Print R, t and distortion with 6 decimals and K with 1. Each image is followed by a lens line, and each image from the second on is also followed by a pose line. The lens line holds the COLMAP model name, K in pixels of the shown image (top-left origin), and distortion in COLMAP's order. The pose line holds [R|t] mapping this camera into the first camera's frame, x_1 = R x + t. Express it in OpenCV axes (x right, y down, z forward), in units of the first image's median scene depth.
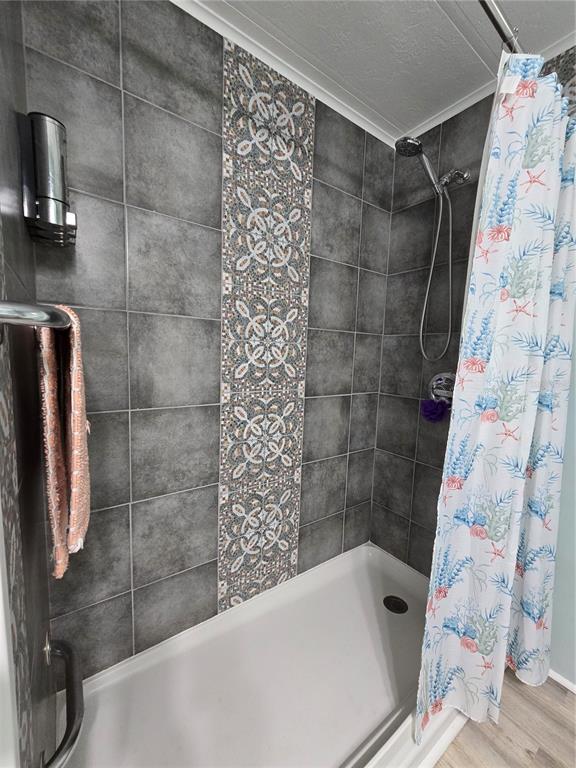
lens RADIAL K [[319.3, 0, 288.4], [0, 319.3, 385.8], [0, 0, 1]] dist [0.000938, -0.000686]
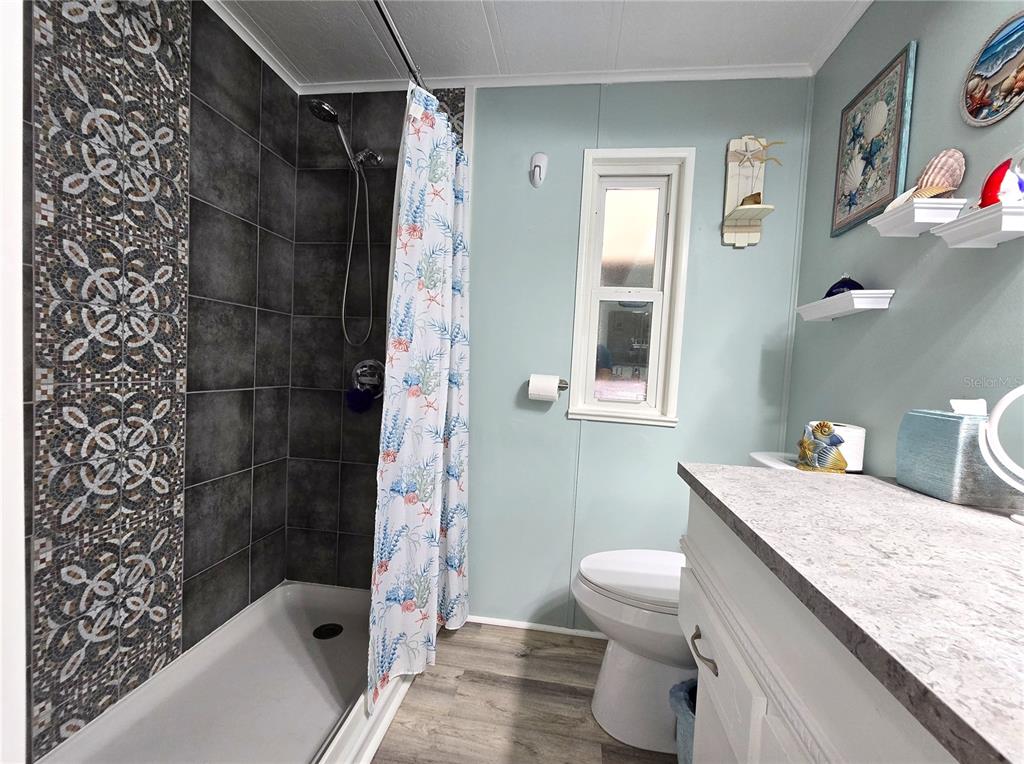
lens RADIAL K [[454.3, 0, 519.3], [0, 454.3, 385.1], [0, 0, 1]] dist [-0.002137, 0.001302]
pose [[0.685910, -0.029894, 0.727072, -0.193314], [0.052477, 0.998586, -0.008450, 0.074845], [-0.725791, 0.043951, 0.686509, -0.252638]]
